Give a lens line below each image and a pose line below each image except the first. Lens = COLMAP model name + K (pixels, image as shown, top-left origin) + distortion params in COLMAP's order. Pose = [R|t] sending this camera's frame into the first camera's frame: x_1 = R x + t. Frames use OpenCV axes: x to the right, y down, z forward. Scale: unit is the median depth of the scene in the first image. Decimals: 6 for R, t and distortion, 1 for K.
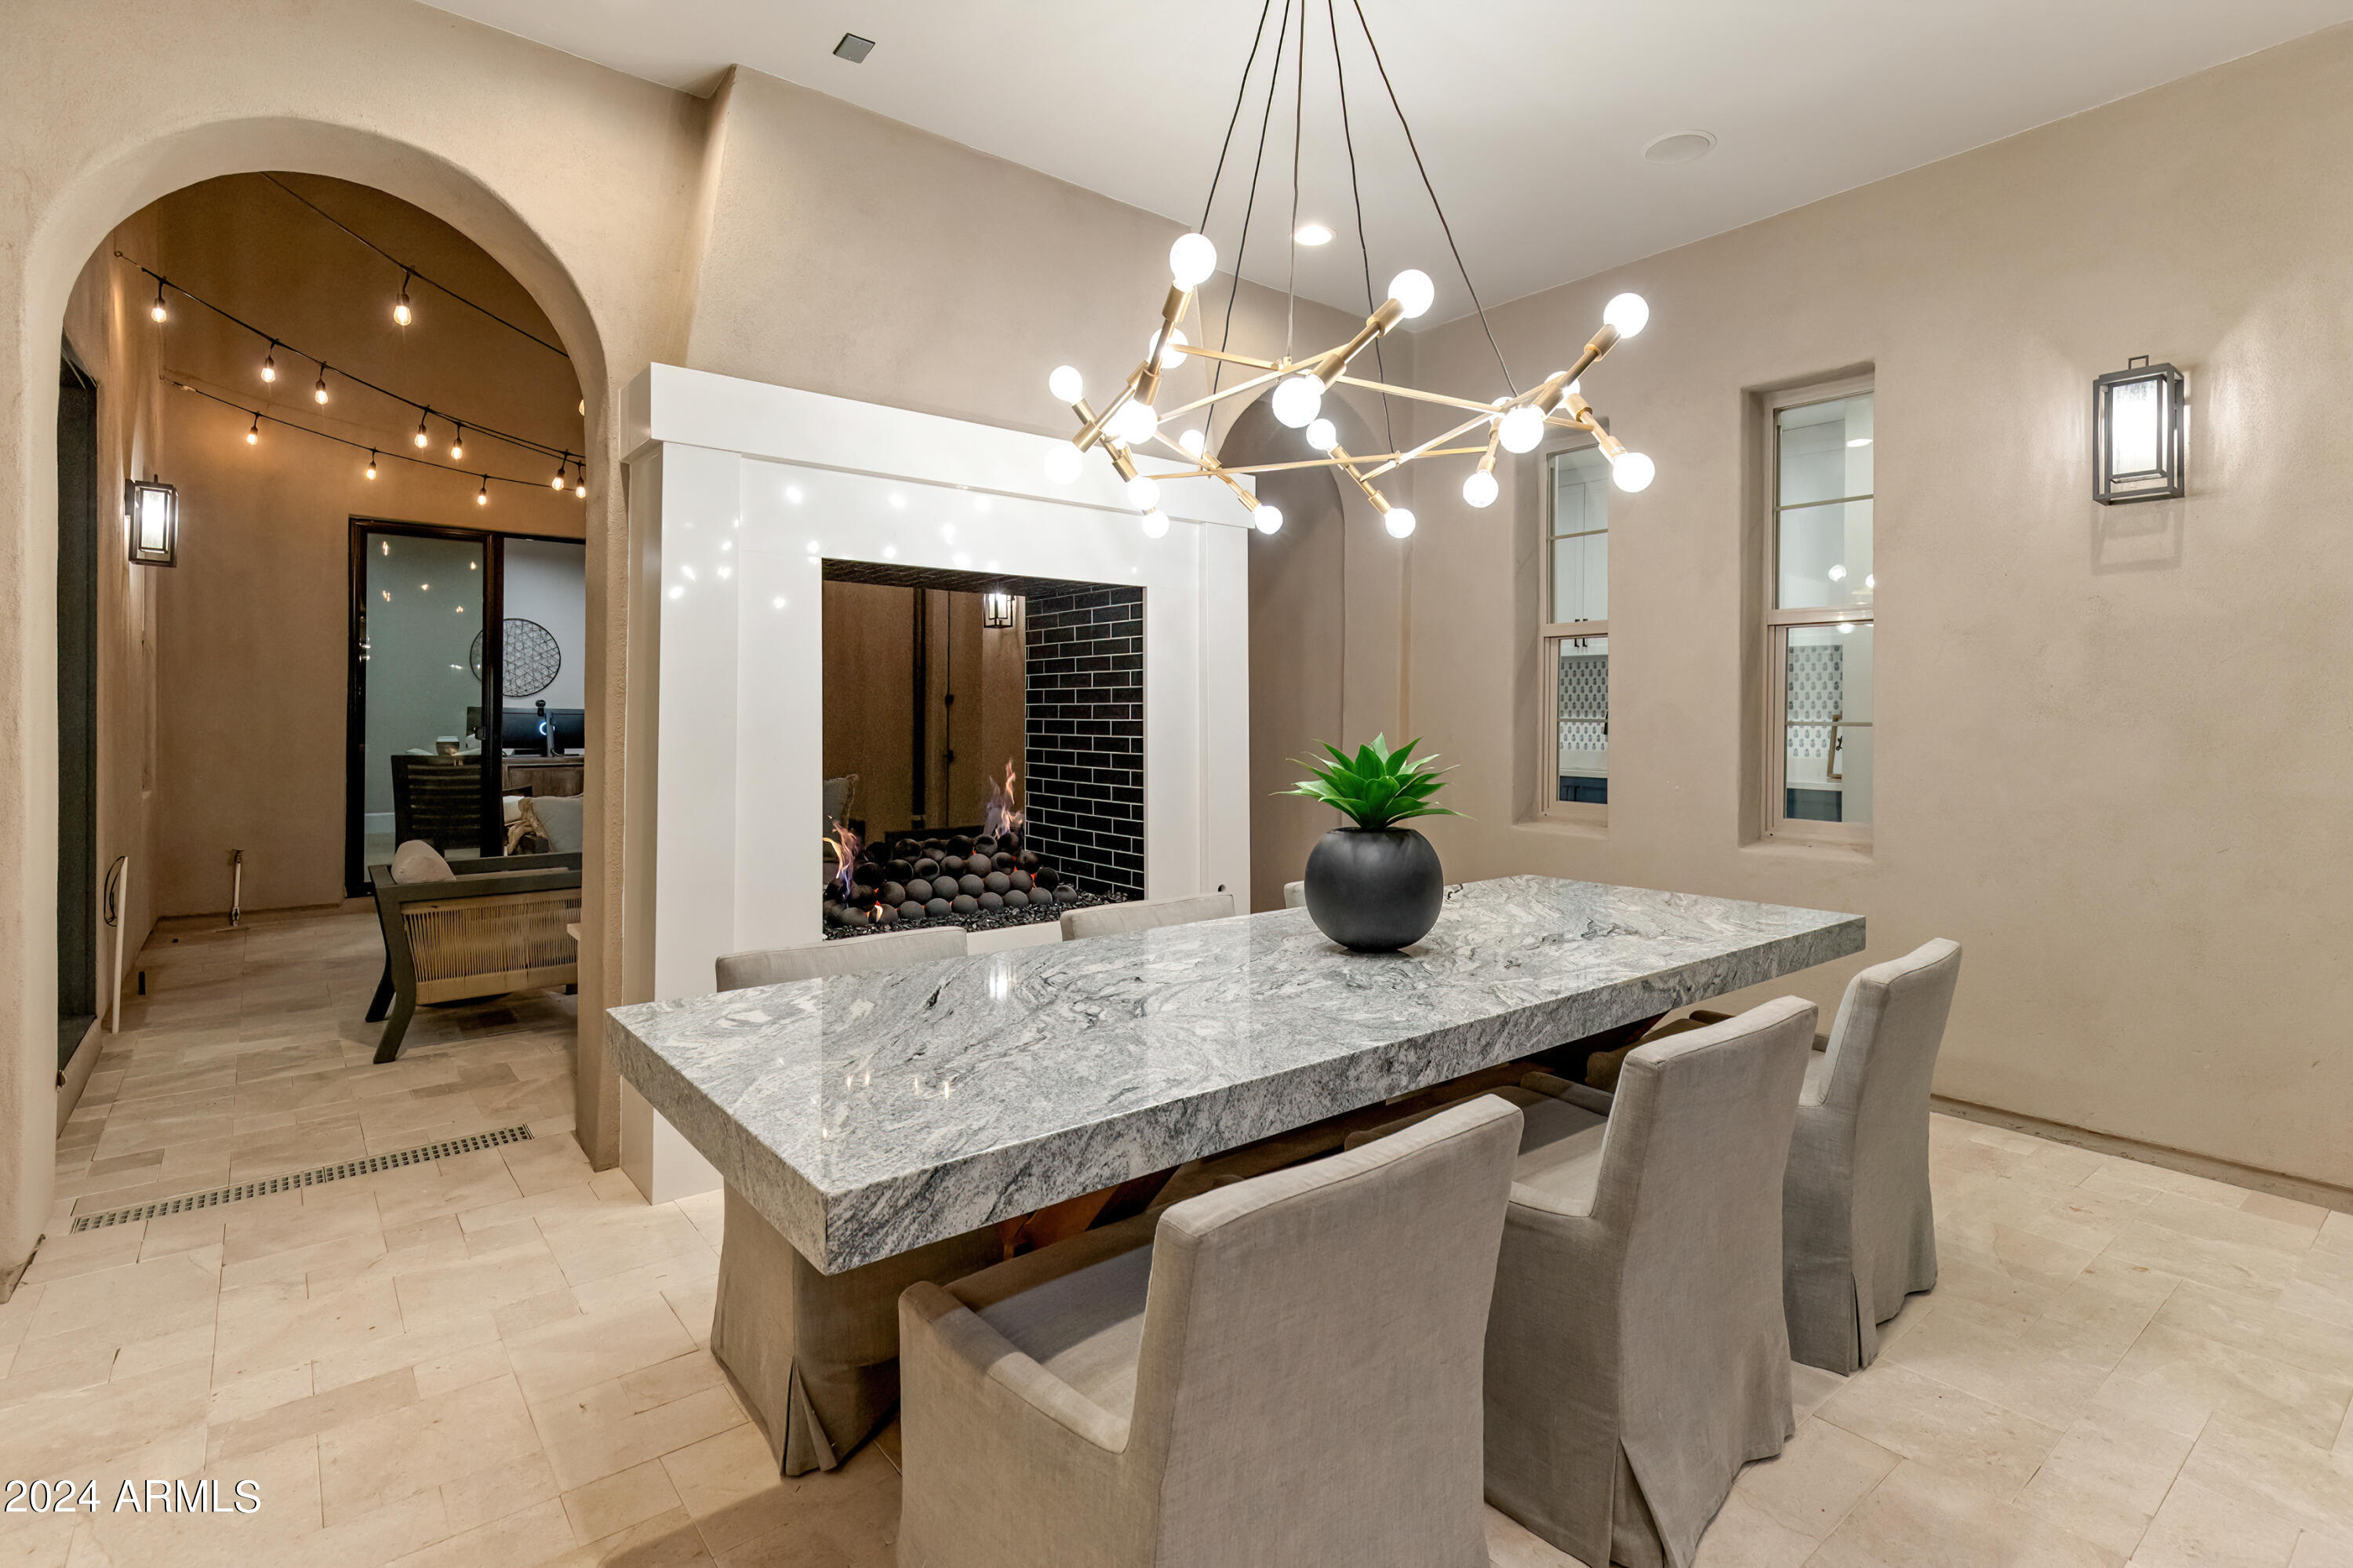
lens RADIAL K [[1106.2, 0, 1185.5], [0, 1106.2, 712.0], [0, 0, 1]] dist [0.010717, -0.000181]
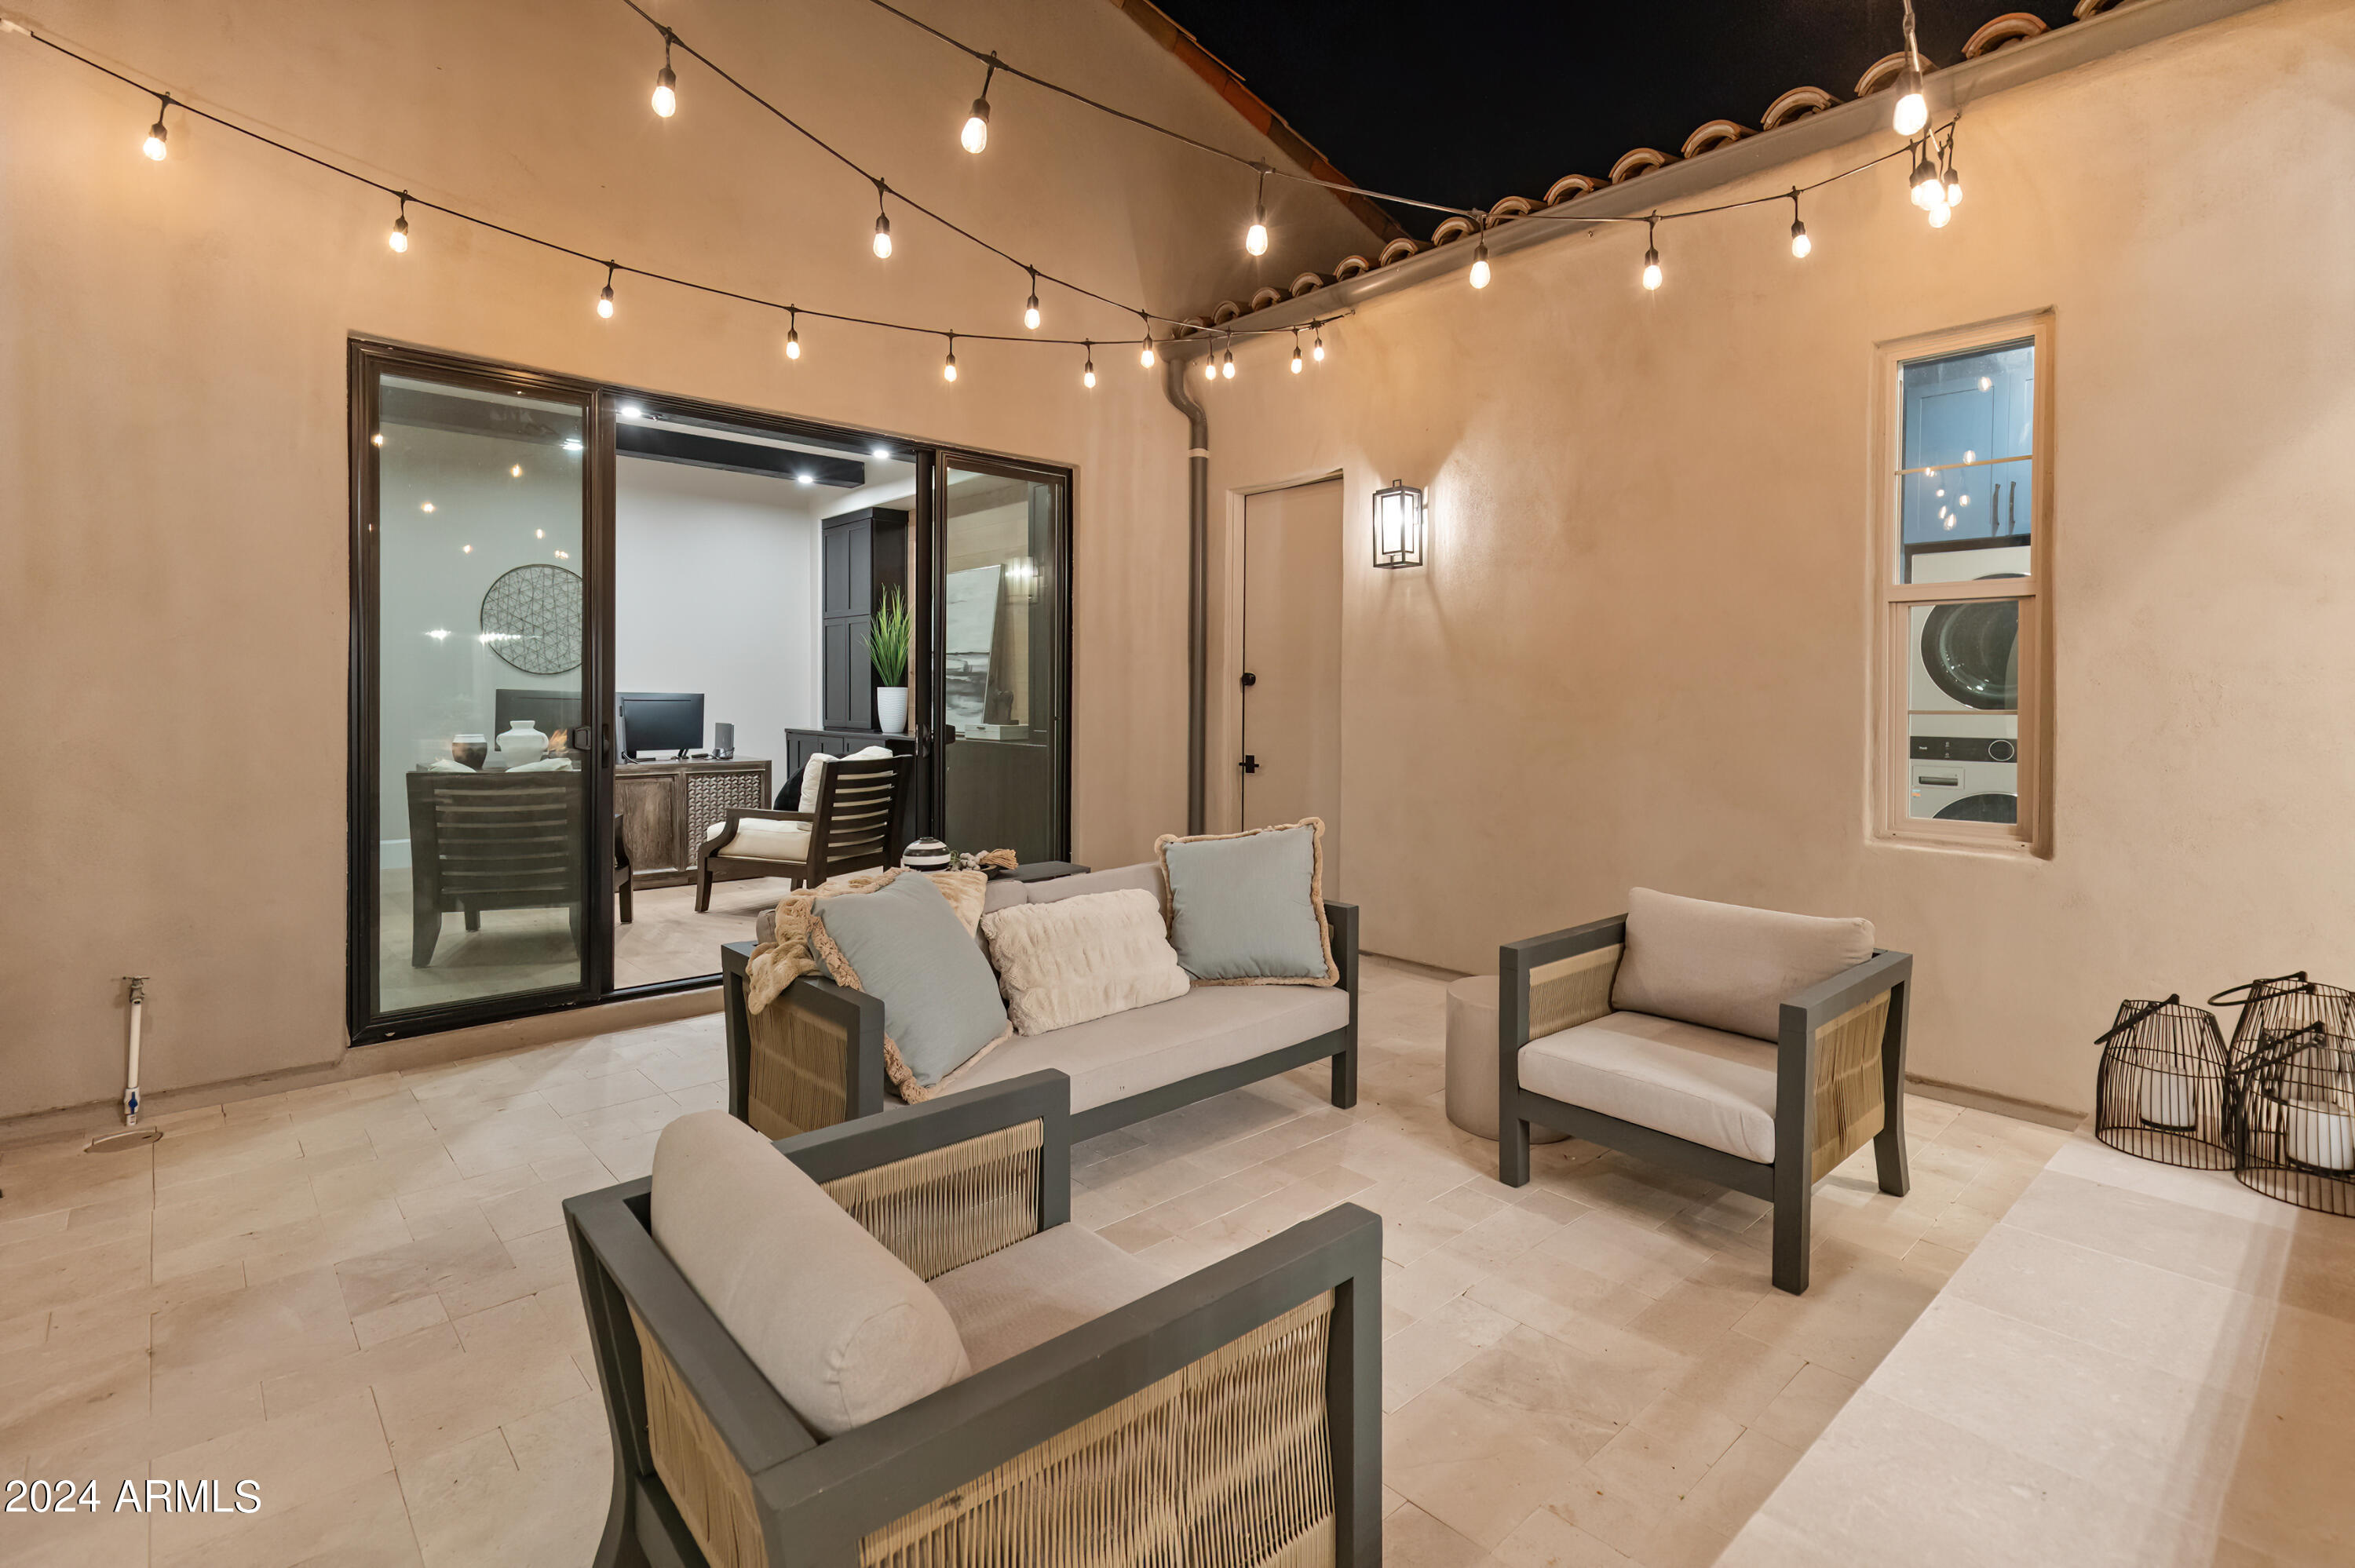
lens RADIAL K [[1093.3, 0, 1166.4], [0, 1093.3, 709.9], [0, 0, 1]] dist [0.020467, -0.000173]
pose [[0.998989, 0.002375, 0.044883, -0.373081], [-0.003084, 0.999871, 0.015748, -0.005564], [-0.044840, -0.015871, 0.998868, 0.437098]]
